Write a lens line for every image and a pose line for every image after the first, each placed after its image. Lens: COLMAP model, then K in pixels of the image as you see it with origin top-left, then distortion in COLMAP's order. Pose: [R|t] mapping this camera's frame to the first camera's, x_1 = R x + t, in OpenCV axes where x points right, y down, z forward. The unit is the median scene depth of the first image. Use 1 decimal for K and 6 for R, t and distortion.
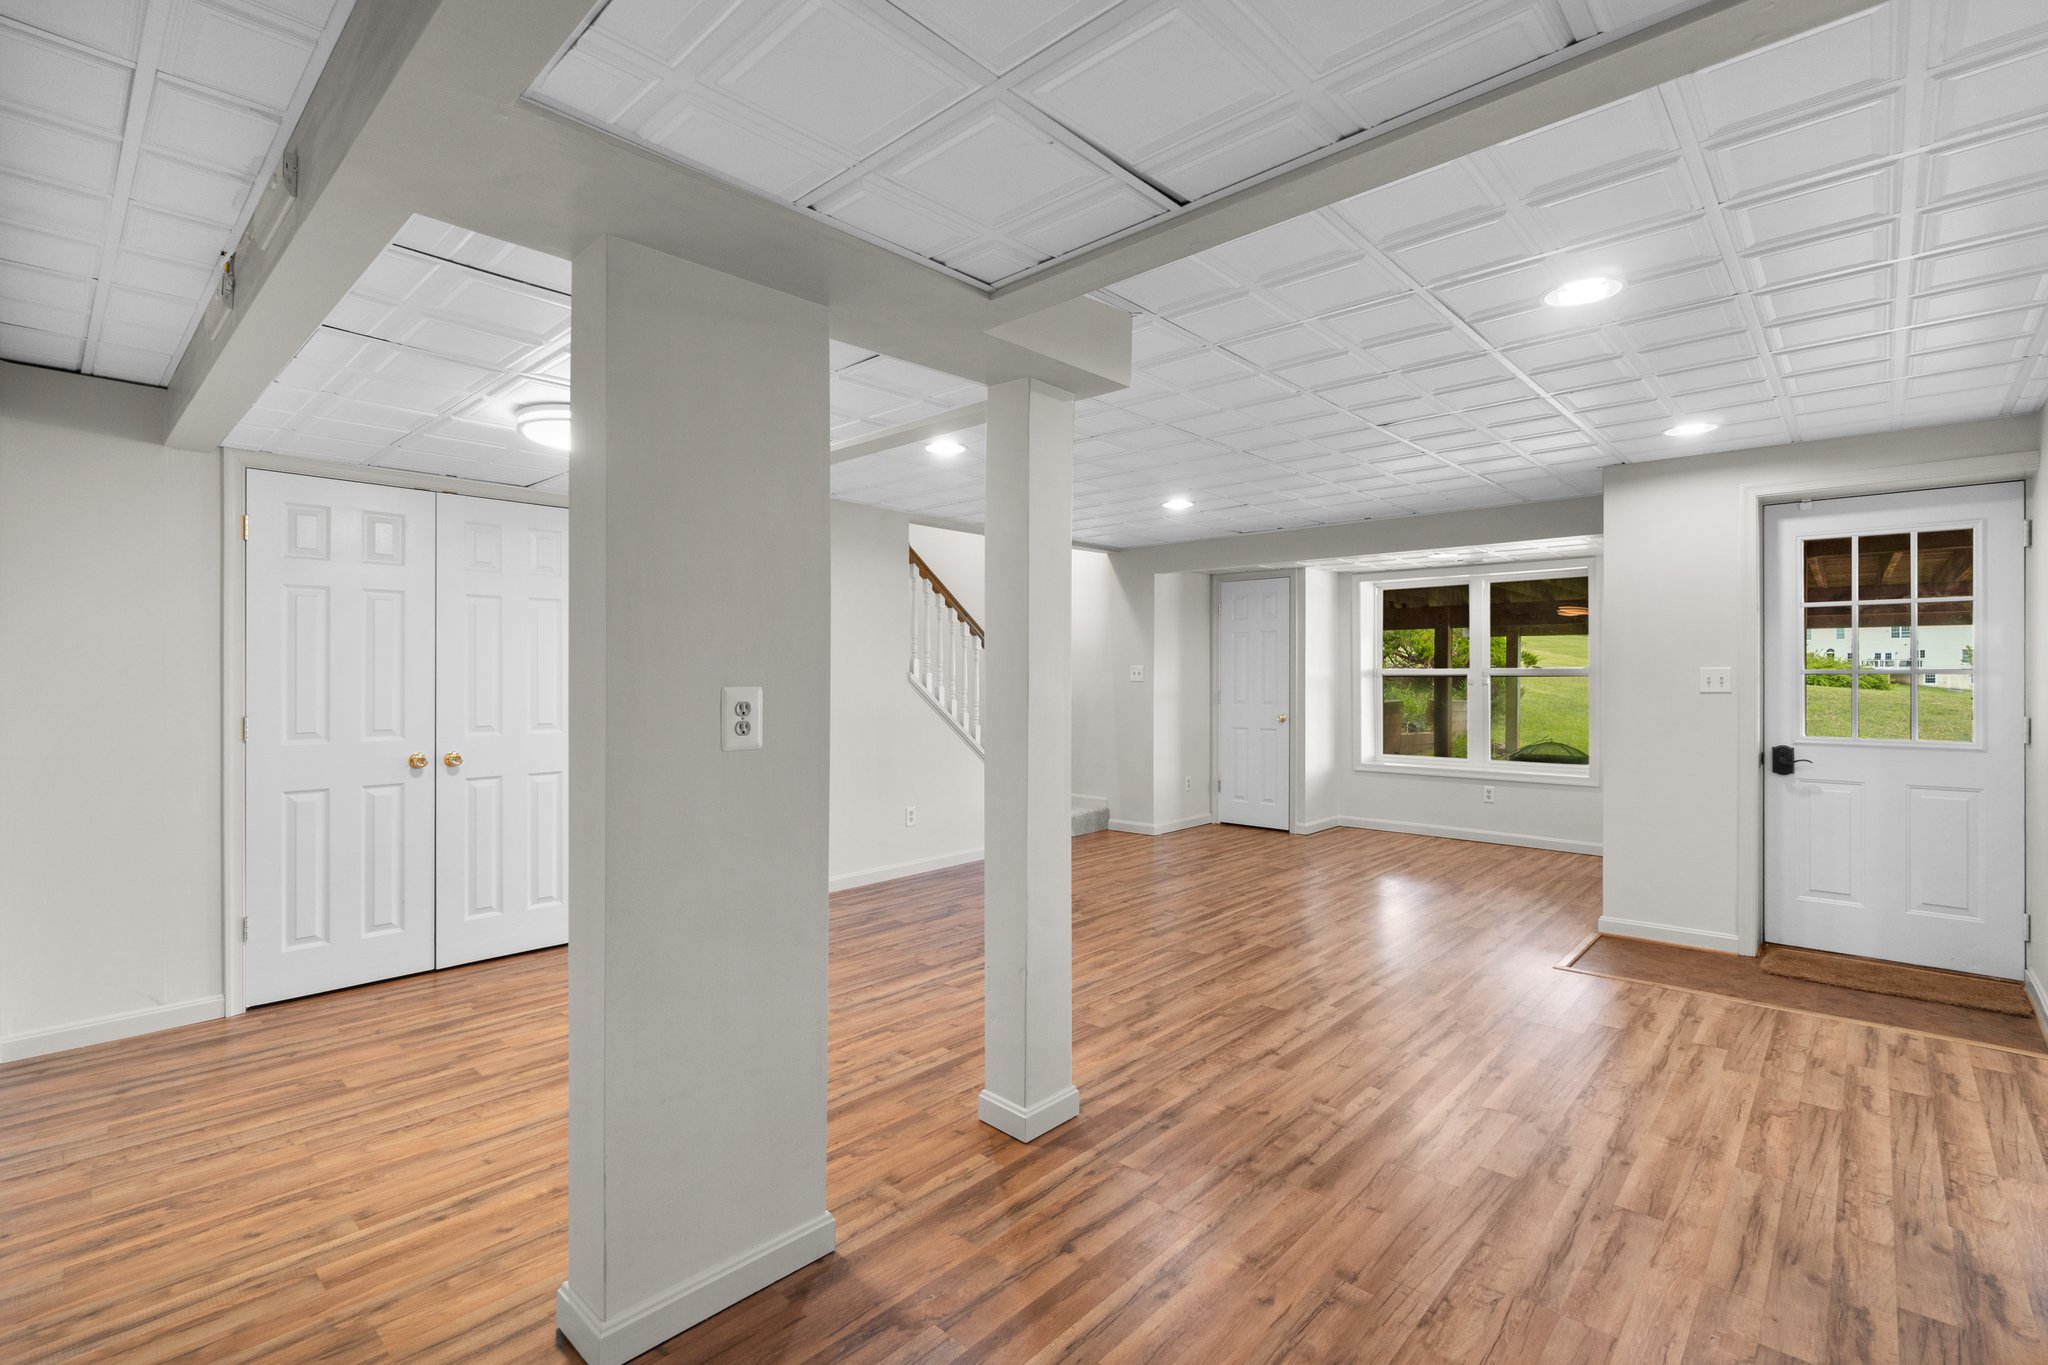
lens RADIAL K [[911.5, 0, 1024.0], [0, 911.5, 682.5], [0, 0, 1]] dist [0.000592, 0.000107]
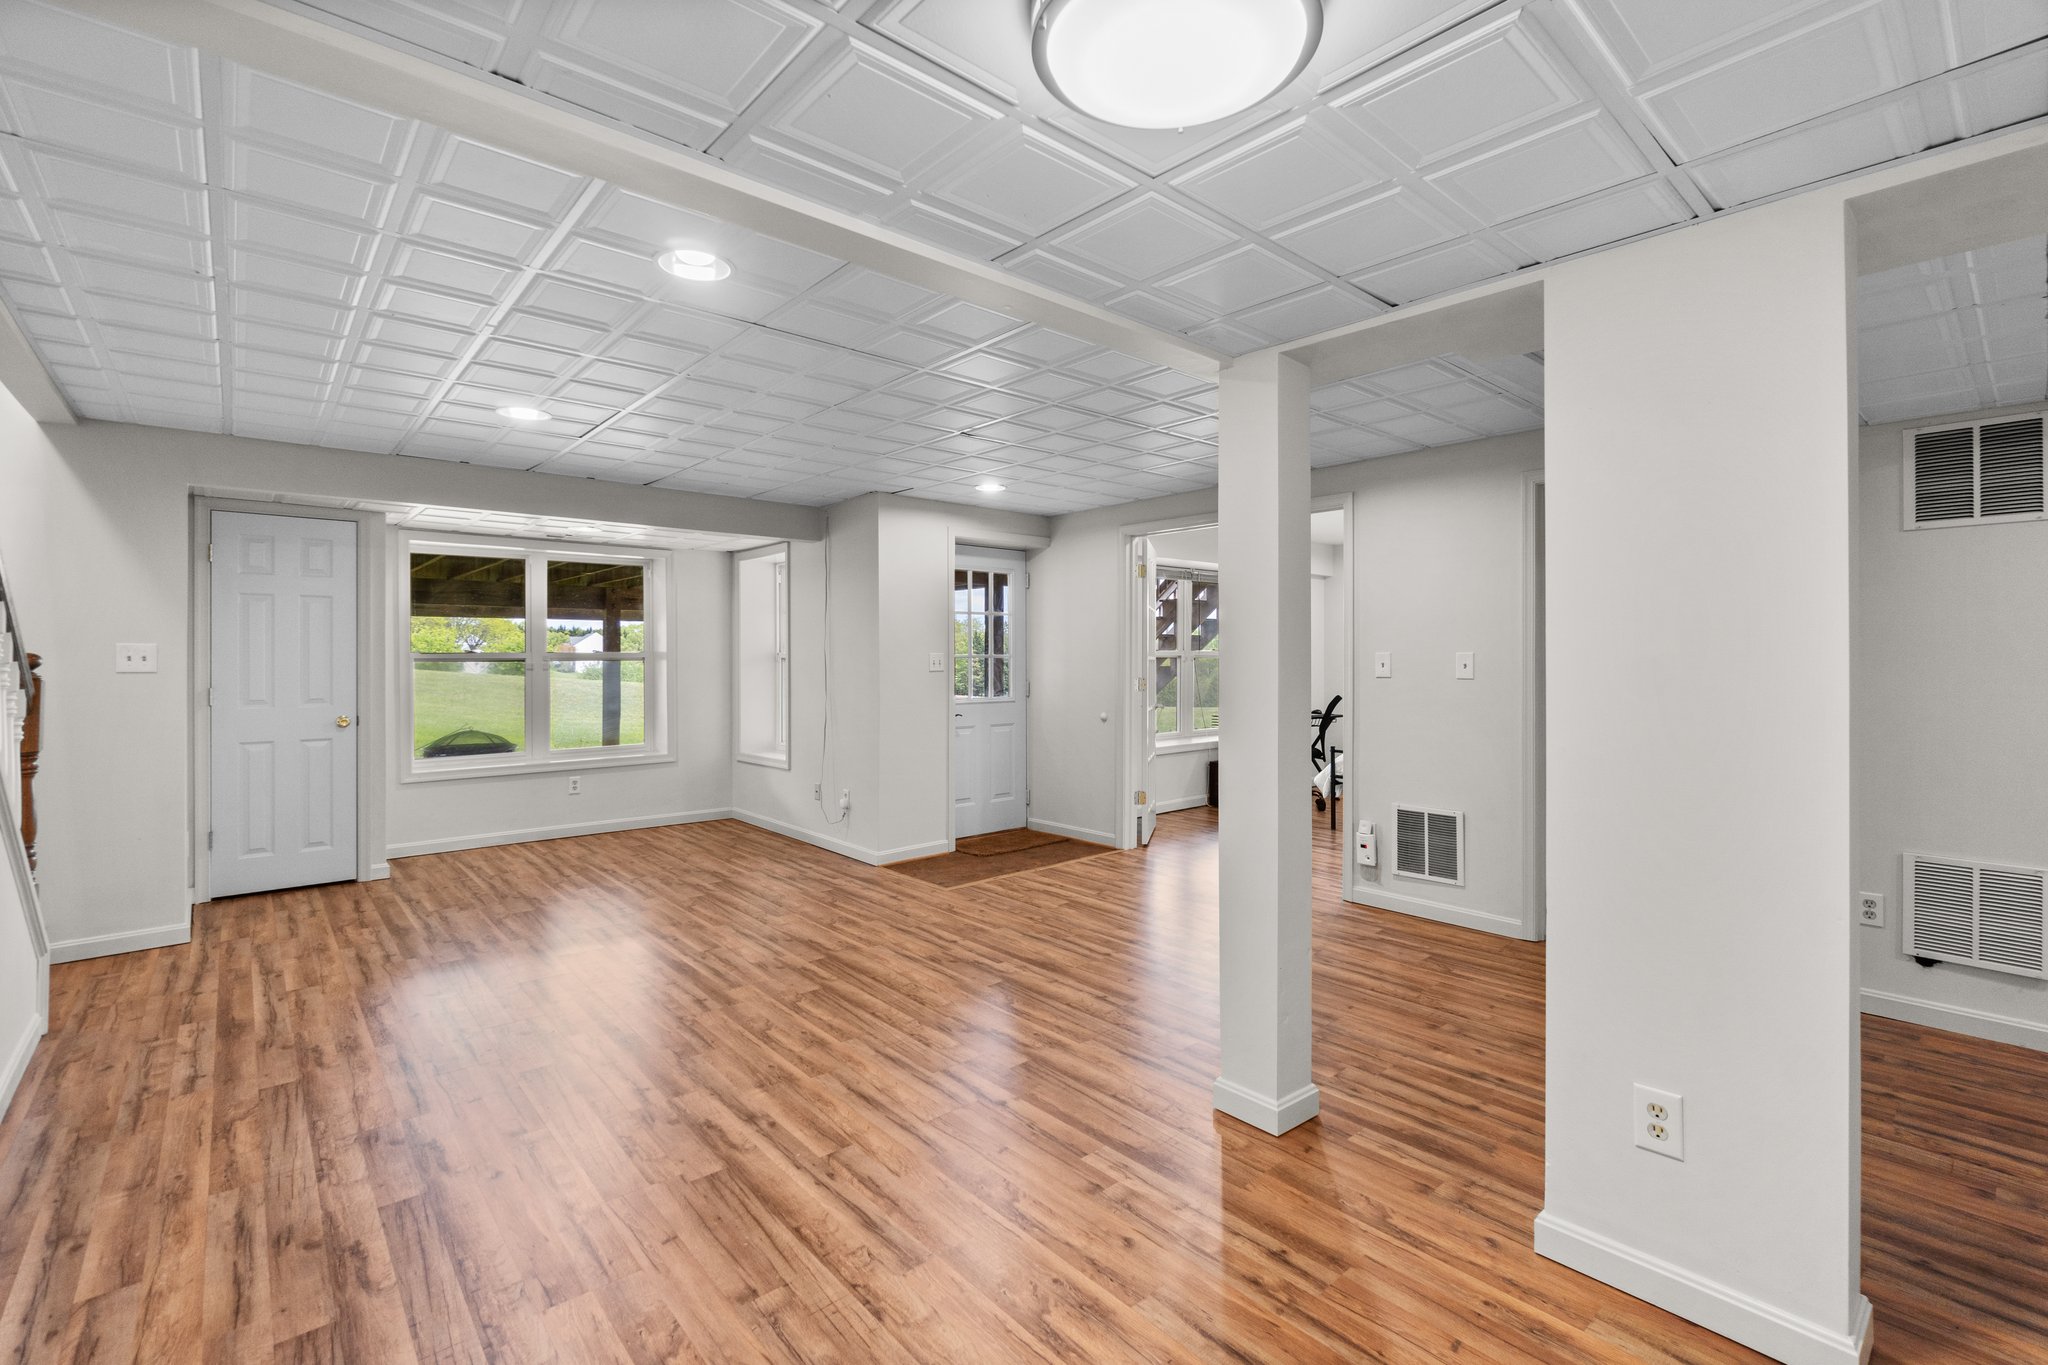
lens RADIAL K [[913.6, 0, 1019.1], [0, 913.6, 661.9], [0, 0, 1]] dist [0.007303, 0.000296]
pose [[0.105325, -0.003465, 0.994432, -0.640549], [0.011031, 0.999936, 0.002316, -0.005319], [-0.994377, 0.010726, 0.105357, 0.740379]]
